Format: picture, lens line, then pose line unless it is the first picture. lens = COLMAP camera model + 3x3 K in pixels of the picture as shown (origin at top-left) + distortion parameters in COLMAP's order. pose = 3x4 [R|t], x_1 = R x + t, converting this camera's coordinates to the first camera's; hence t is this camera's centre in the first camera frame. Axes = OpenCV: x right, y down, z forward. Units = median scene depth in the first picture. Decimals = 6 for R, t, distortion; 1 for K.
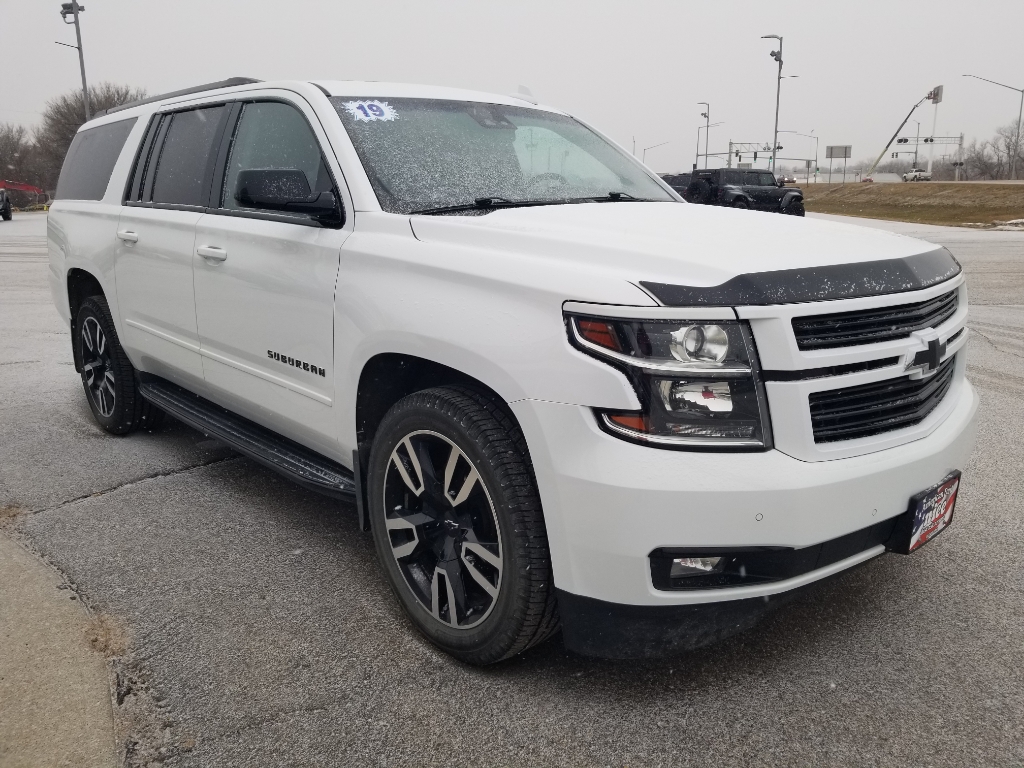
lens RADIAL K [[815.4, 0, 526.3], [0, 815.4, 388.3], [0, 0, 1]] dist [0.033398, -0.033244]
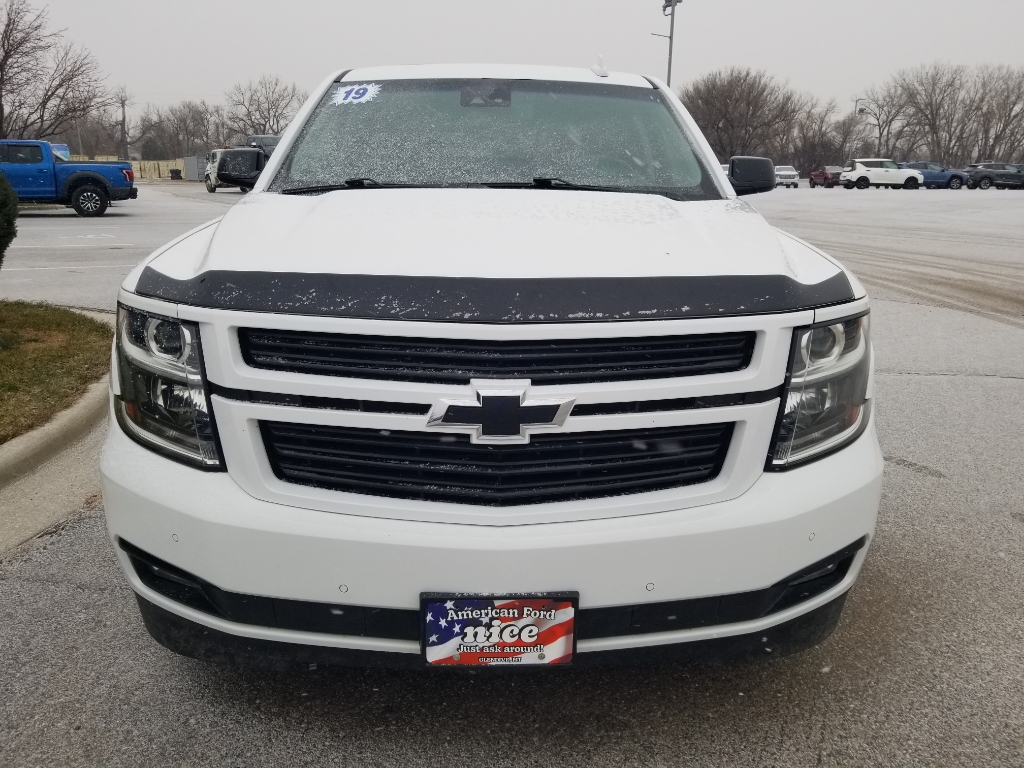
lens RADIAL K [[815.4, 0, 505.6], [0, 815.4, 405.1], [0, 0, 1]] dist [0.033398, -0.033244]
pose [[0.739163, 0.201854, -0.642568, 0.980777], [-0.175242, 0.978814, 0.105896, -0.129897], [0.650330, 0.034331, 0.758876, 0.474169]]
